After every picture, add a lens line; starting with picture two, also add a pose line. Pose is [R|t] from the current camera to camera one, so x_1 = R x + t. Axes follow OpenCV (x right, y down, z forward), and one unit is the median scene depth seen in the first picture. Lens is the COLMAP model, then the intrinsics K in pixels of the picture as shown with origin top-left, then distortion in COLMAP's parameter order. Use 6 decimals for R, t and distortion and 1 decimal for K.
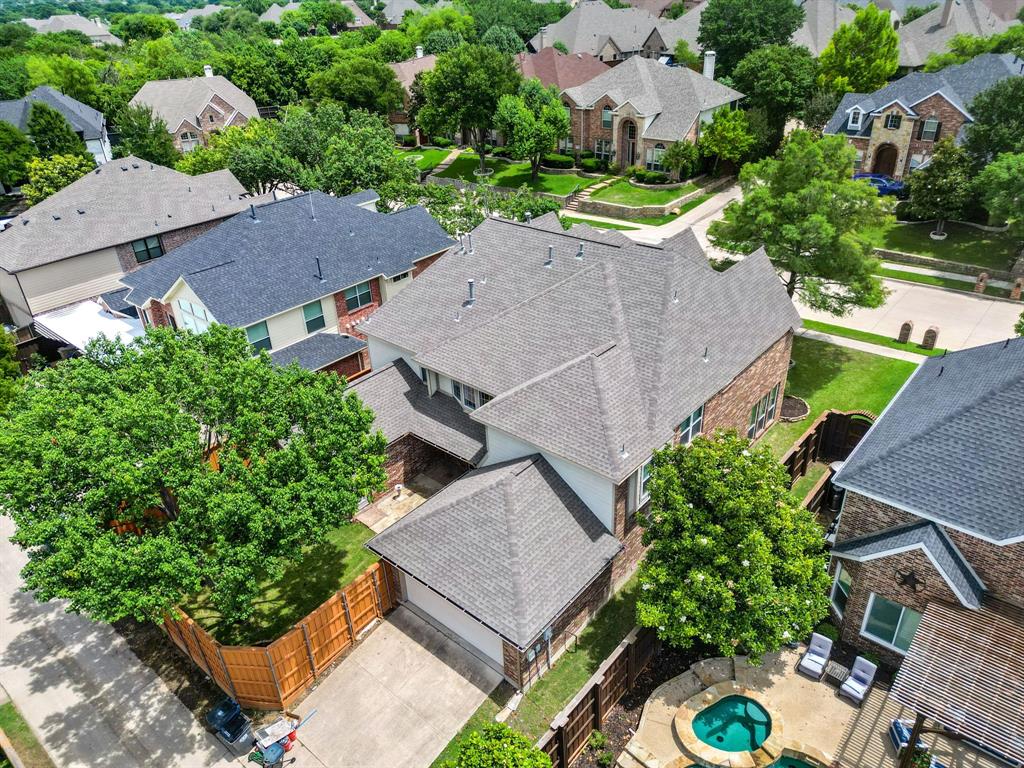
lens RADIAL K [[716.7, 0, 512.0], [0, 716.7, 384.0], [0, 0, 1]] dist [0.029561, -0.001096]
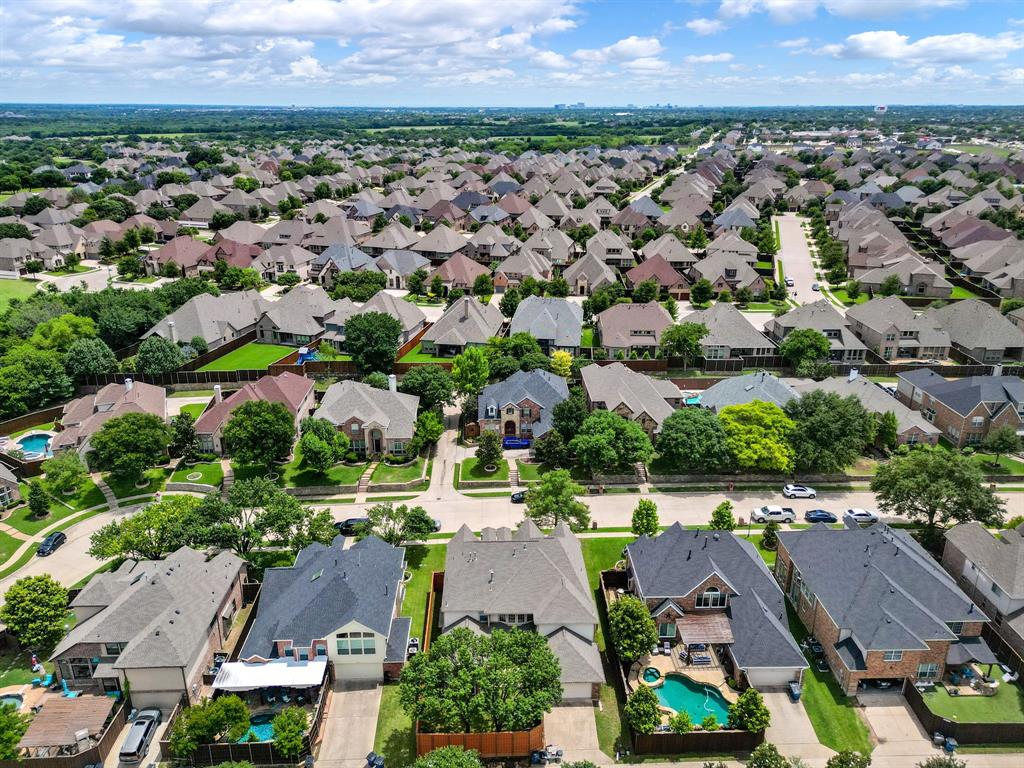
lens RADIAL K [[716.7, 0, 512.0], [0, 716.7, 384.0], [0, 0, 1]] dist [0.029561, -0.001096]
pose [[0.743947, -0.190945, 0.640377, -1.503215], [0.307109, 0.948803, -0.073867, -0.570841], [-0.593487, 0.251619, 0.764500, -1.132527]]
